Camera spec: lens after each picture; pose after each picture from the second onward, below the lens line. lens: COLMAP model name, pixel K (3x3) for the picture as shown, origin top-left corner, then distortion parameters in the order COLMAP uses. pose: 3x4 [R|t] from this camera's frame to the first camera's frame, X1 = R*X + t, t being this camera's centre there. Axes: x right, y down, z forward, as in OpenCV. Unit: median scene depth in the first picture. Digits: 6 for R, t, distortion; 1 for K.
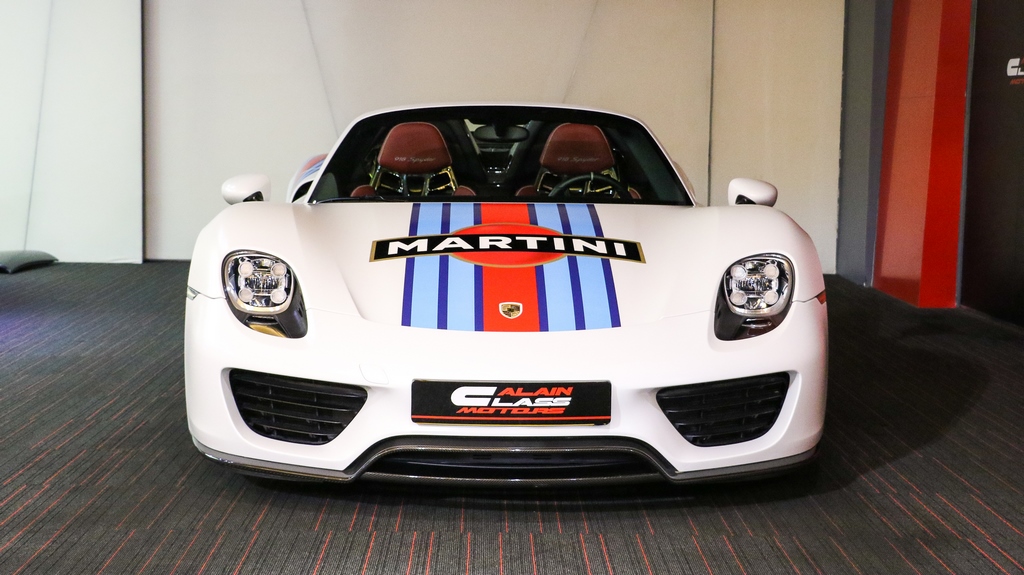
lens RADIAL K [[1715.0, 0, 512.5], [0, 1715.0, 288.3], [0, 0, 1]] dist [-0.001544, 0.000000]
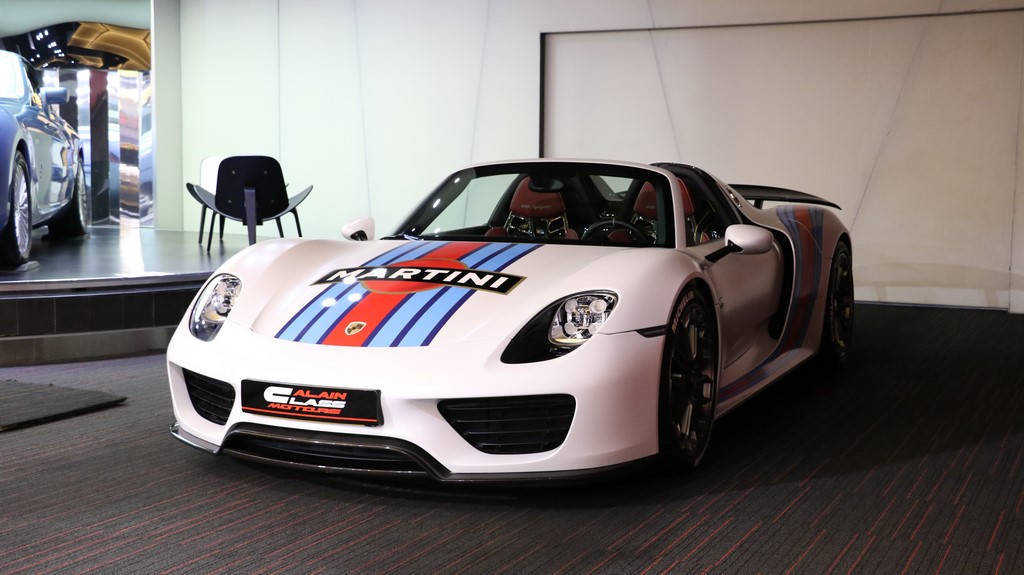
lens RADIAL K [[1393.3, 0, 510.8], [0, 1393.3, 288.9], [0, 0, 1]] dist [-0.033998, 0.000000]
pose [[0.892567, 0.035502, -0.449516, 0.577790], [-0.043707, 0.999013, -0.007885, -0.013086], [0.448792, 0.026685, 0.893238, 0.172675]]
